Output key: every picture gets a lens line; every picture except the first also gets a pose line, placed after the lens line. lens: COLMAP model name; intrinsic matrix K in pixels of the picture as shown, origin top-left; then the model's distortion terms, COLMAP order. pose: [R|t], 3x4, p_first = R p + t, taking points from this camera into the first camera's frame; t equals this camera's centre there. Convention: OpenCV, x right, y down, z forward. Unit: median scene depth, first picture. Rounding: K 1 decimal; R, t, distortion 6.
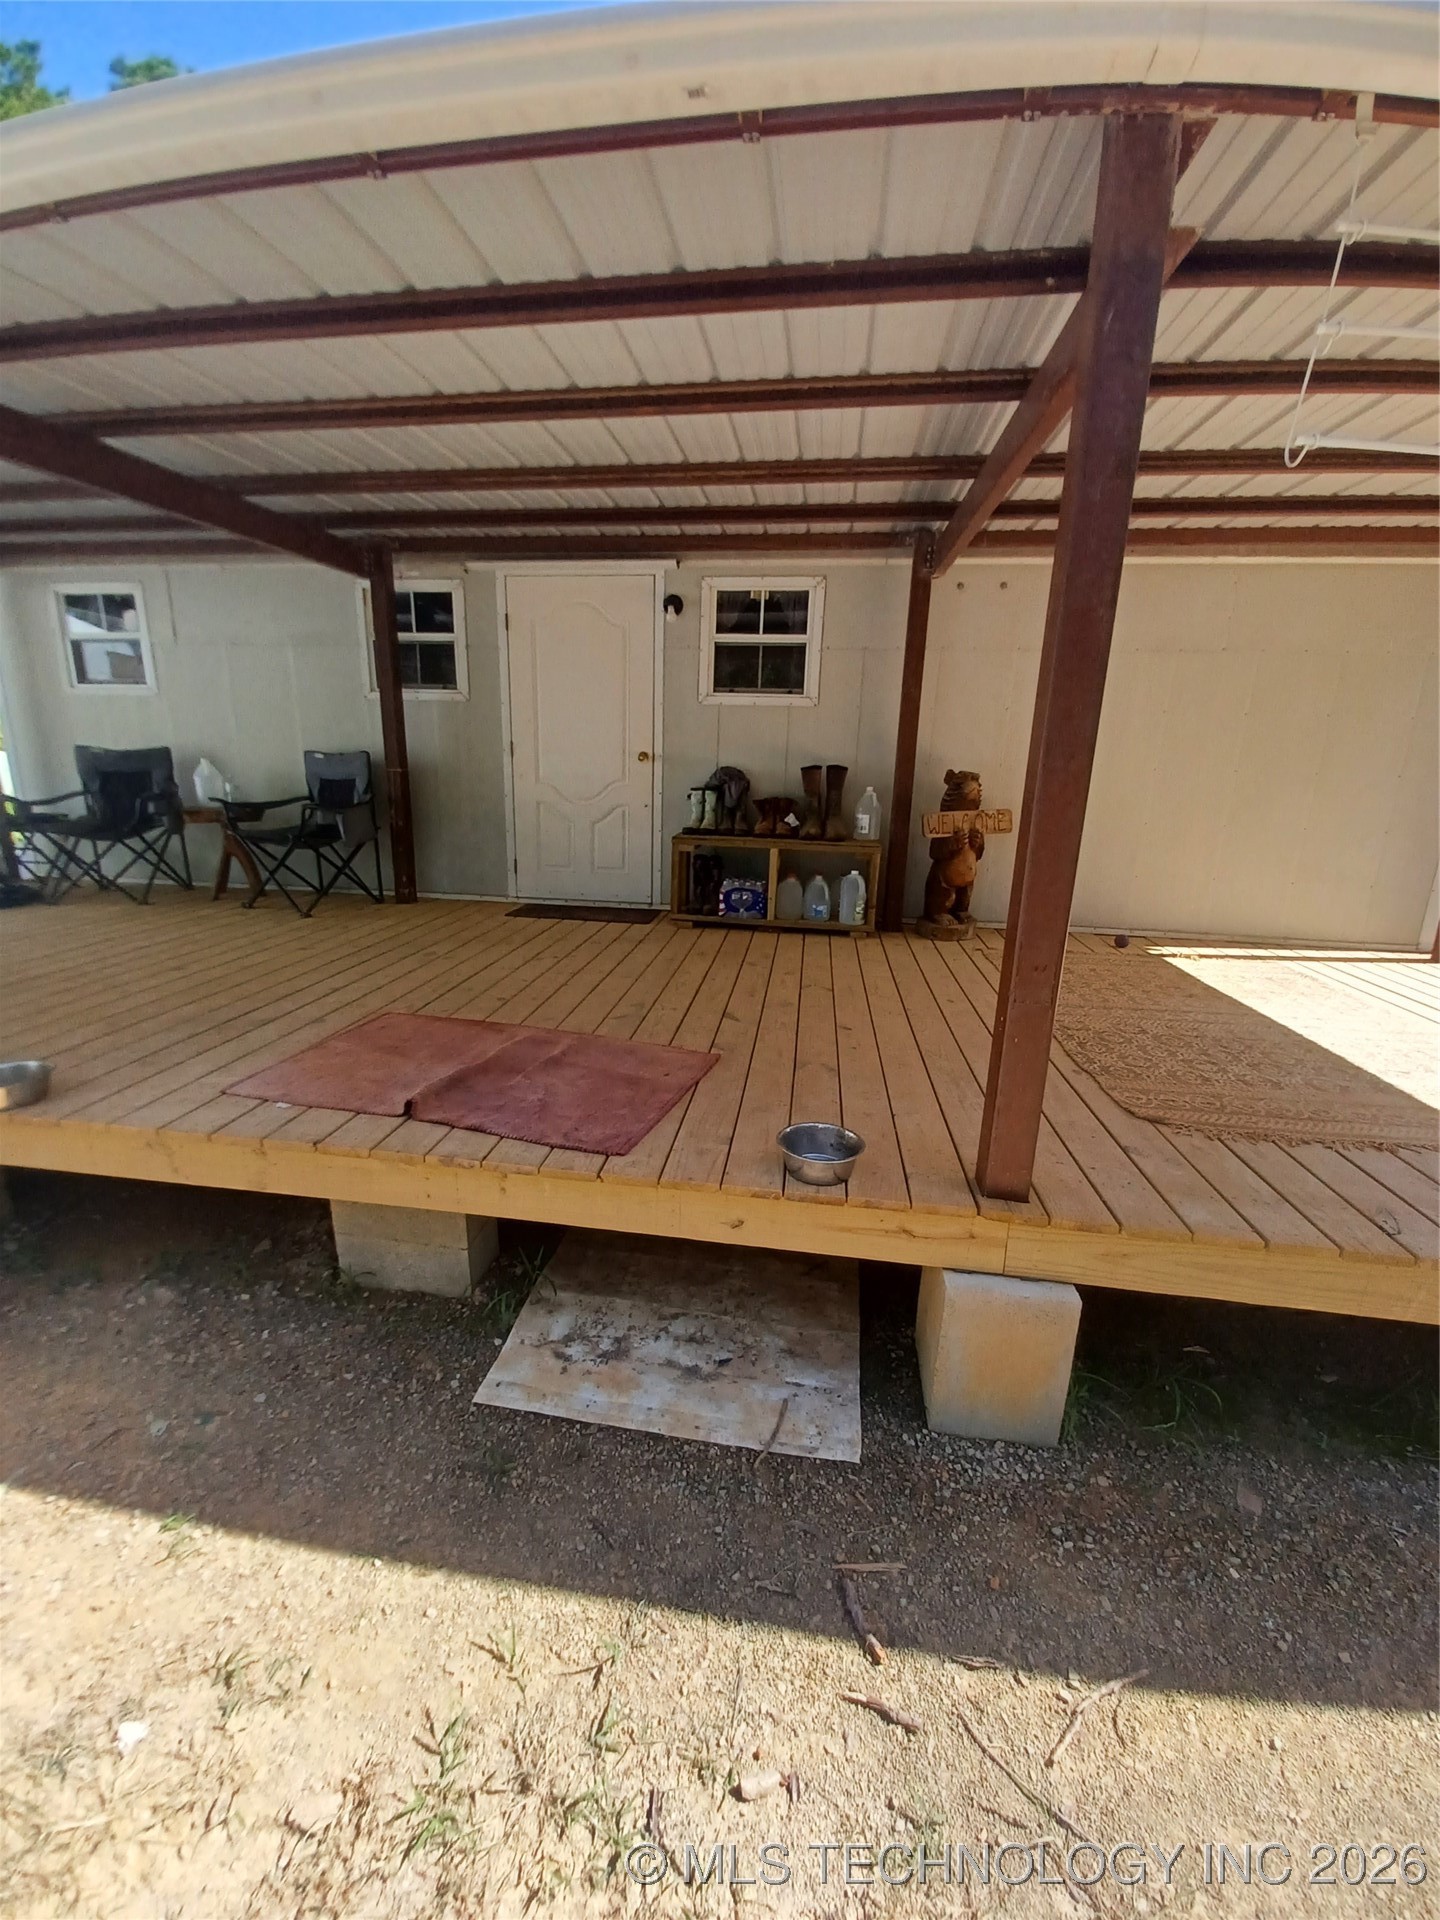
lens RADIAL K [[784.4, 0, 685.9], [0, 784.4, 978.0], [0, 0, 1]] dist [0.001355, 0.000019]
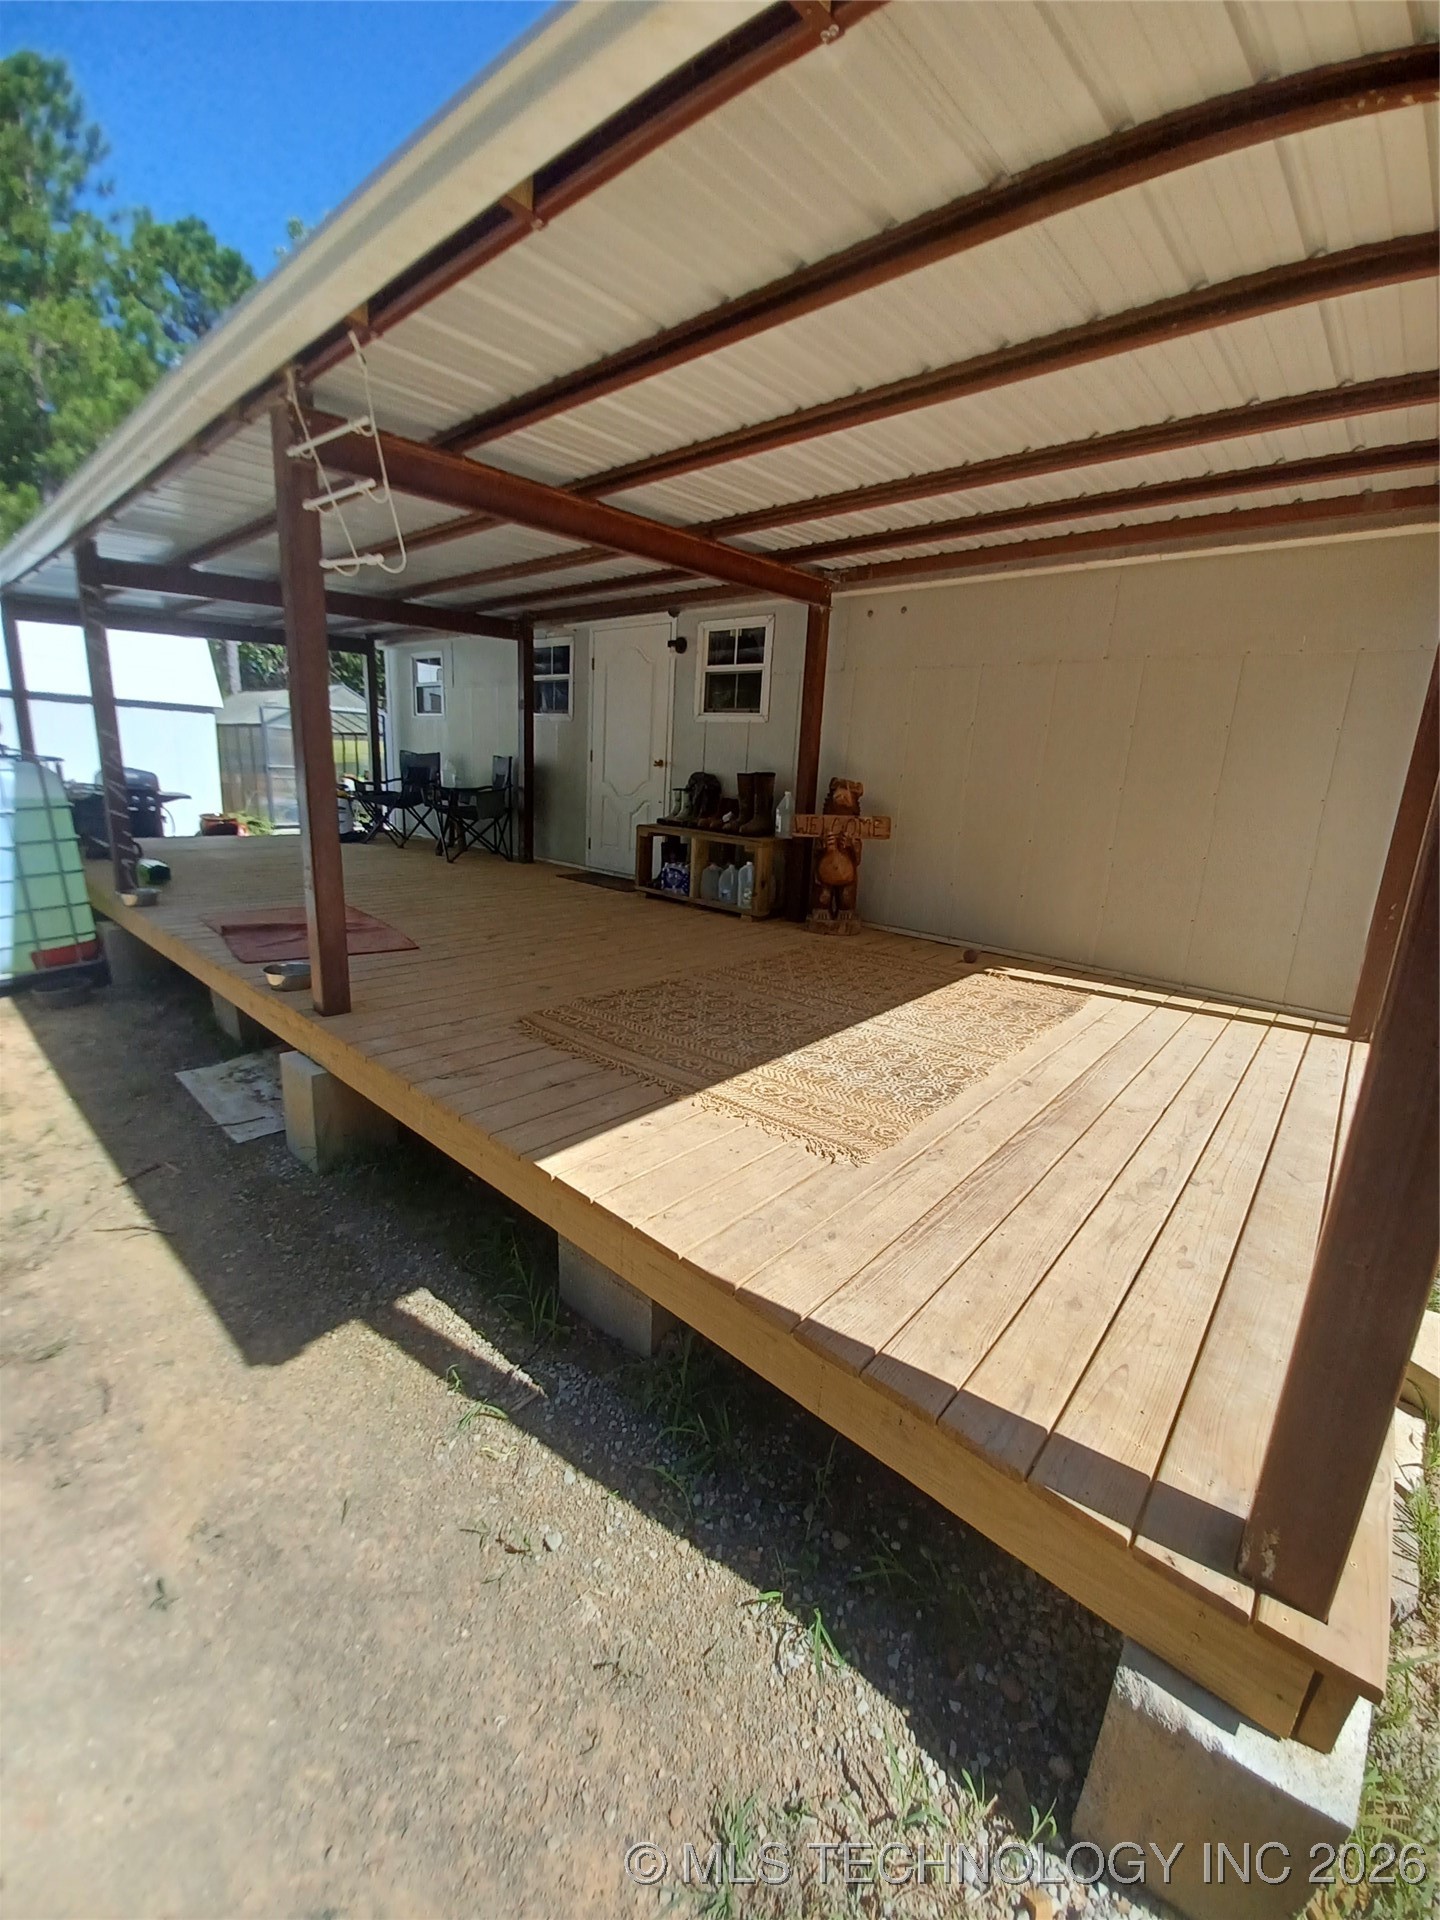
lens RADIAL K [[779.4, 0, 725.5], [0, 779.4, 953.0], [0, 0, 1]] dist [-0.001668, -0.000061]
pose [[0.837771, 0.145224, -0.526355, 0.787540], [-0.172539, 0.984999, -0.002855, 0.005180], [0.518044, 0.093209, 0.850260, 0.014560]]
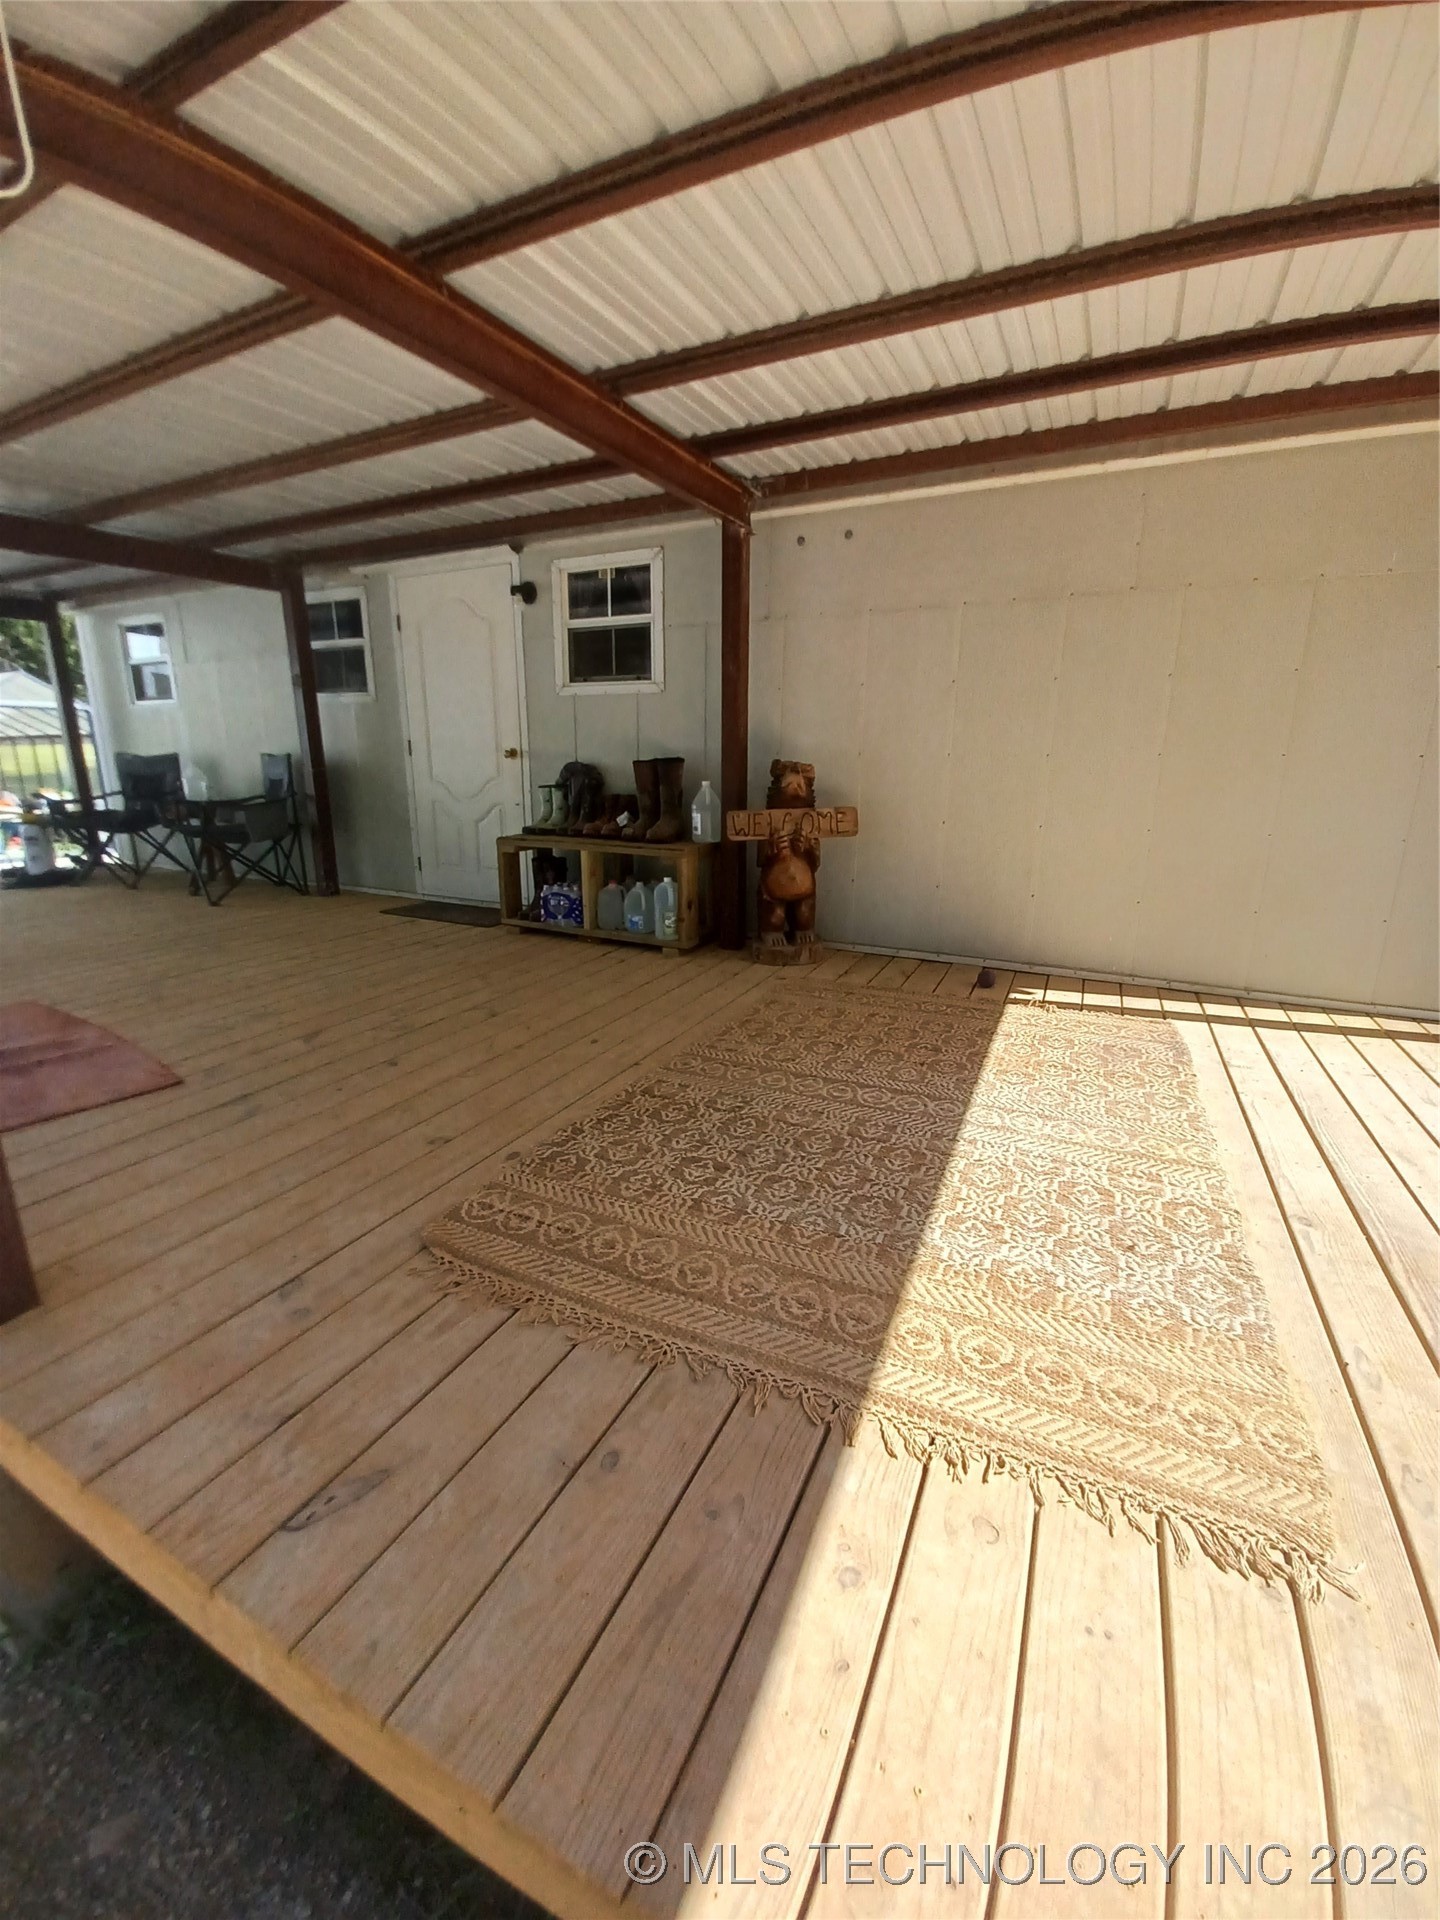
lens RADIAL K [[766.5, 0, 729.8], [0, 766.5, 953.4], [0, 0, 1]] dist [0.010535, -0.014115]
pose [[0.952668, 0.055868, -0.298836, 0.523657], [-0.062358, 0.997979, -0.012220, -0.045438], [0.297549, 0.030276, 0.954226, 0.203818]]
